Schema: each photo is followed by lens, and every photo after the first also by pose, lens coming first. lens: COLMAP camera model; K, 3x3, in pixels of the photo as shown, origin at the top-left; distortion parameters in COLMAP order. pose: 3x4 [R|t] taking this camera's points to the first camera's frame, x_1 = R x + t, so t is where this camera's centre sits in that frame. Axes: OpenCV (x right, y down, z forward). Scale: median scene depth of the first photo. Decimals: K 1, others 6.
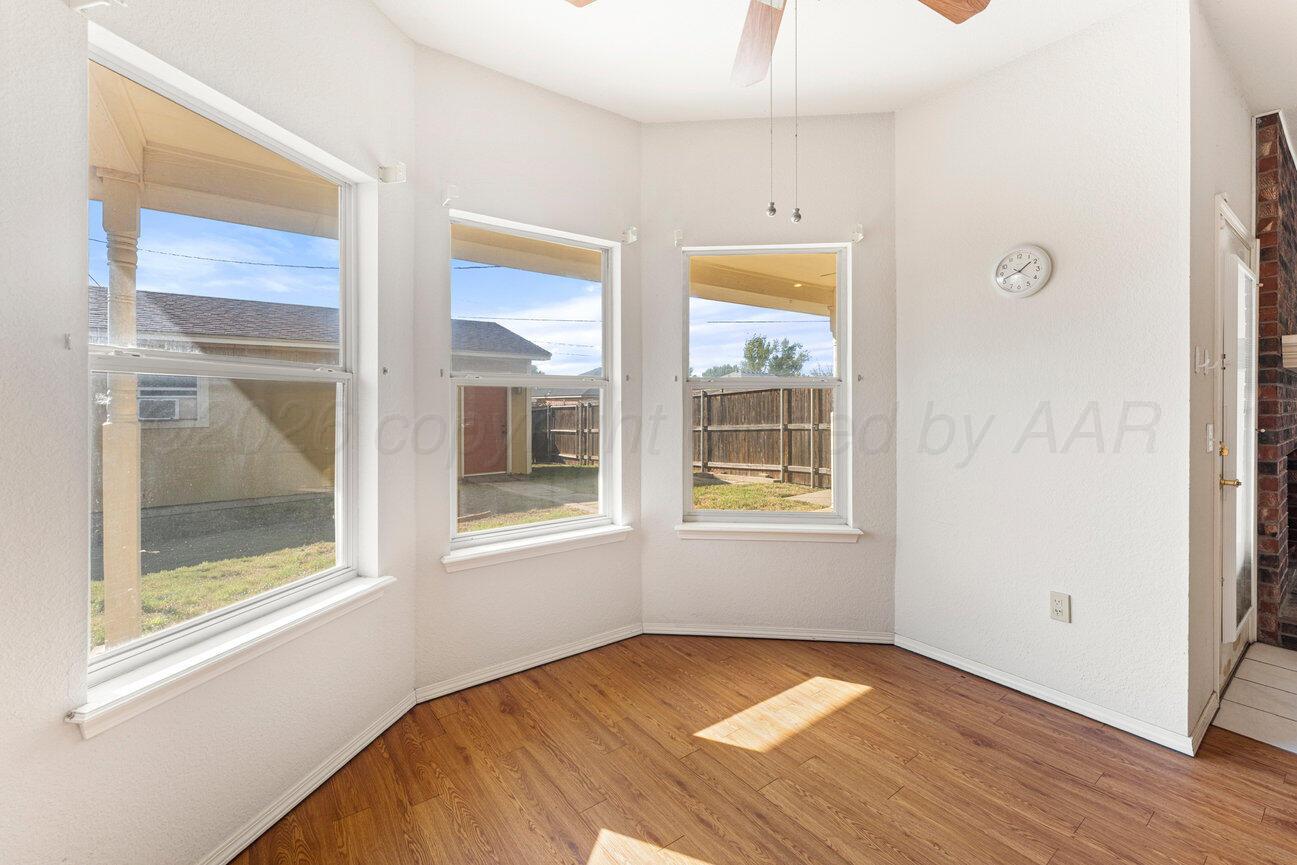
lens RADIAL K [[535.9, 0, 649.5], [0, 535.9, 406.0], [0, 0, 1]] dist [0.002263, -0.001252]
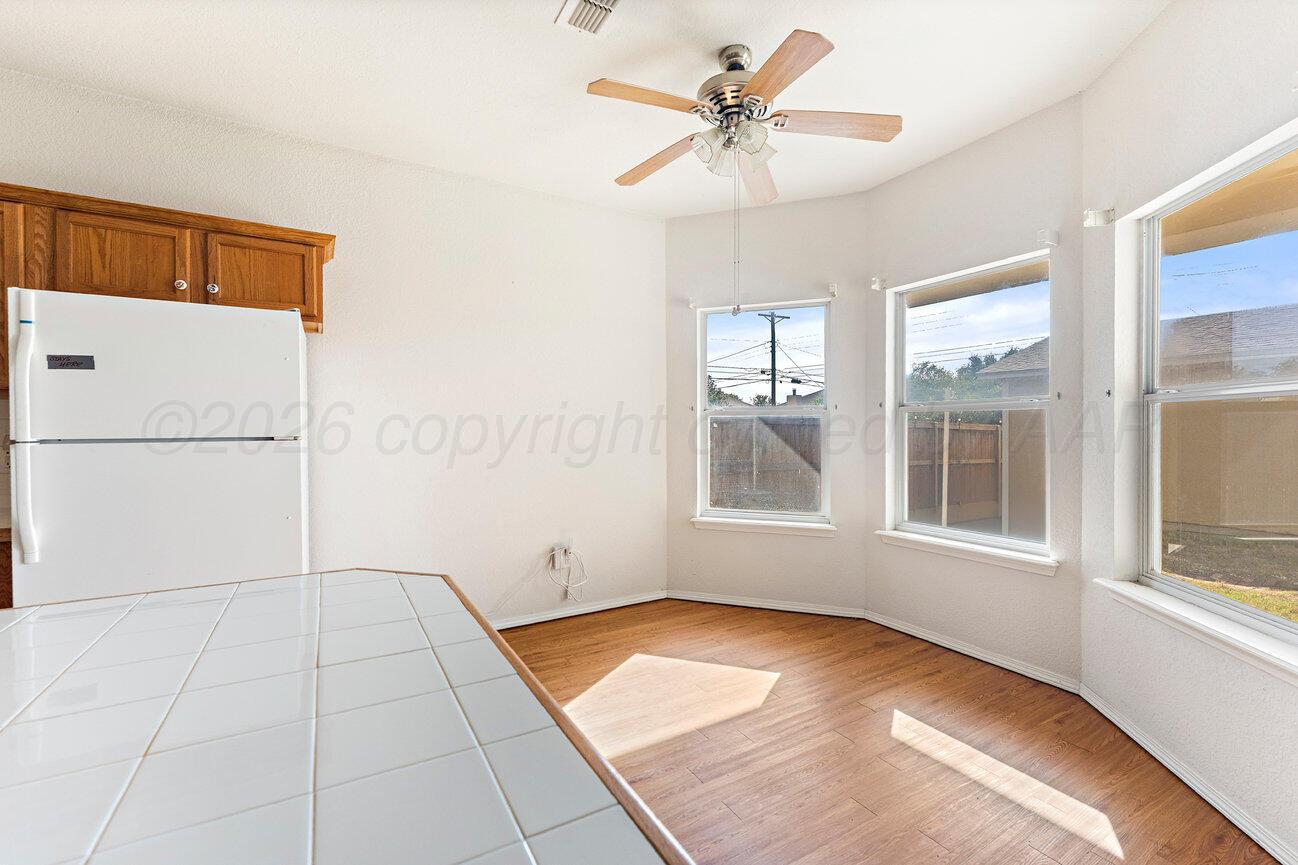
lens RADIAL K [[536.3, 0, 651.5], [0, 536.3, 434.1], [0, 0, 1]] dist [0.002263, -0.001252]
pose [[-0.080248, 0.018554, -0.996602, 1.088984], [0.003883, 0.999825, 0.018301, -0.011304], [0.996767, -0.002401, -0.080306, 0.479696]]
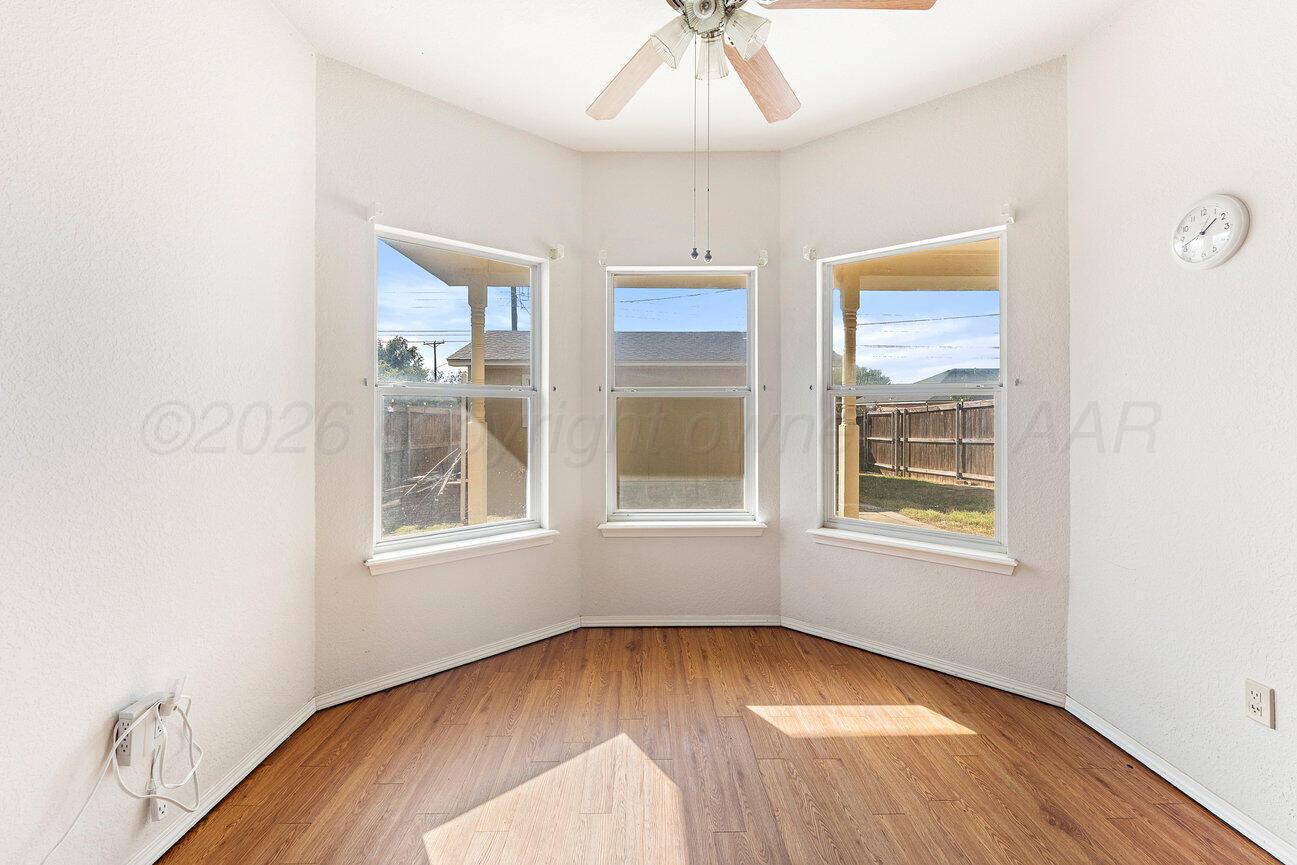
lens RADIAL K [[535.9, 0, 653.6], [0, 535.9, 410.6], [0, 0, 1]] dist [0.002263, -0.001252]
pose [[0.818561, 0.002058, -0.574416, 0.484098], [-0.003792, 0.999991, -0.001821, -0.003985], [0.574408, 0.003669, 0.818561, -0.029970]]
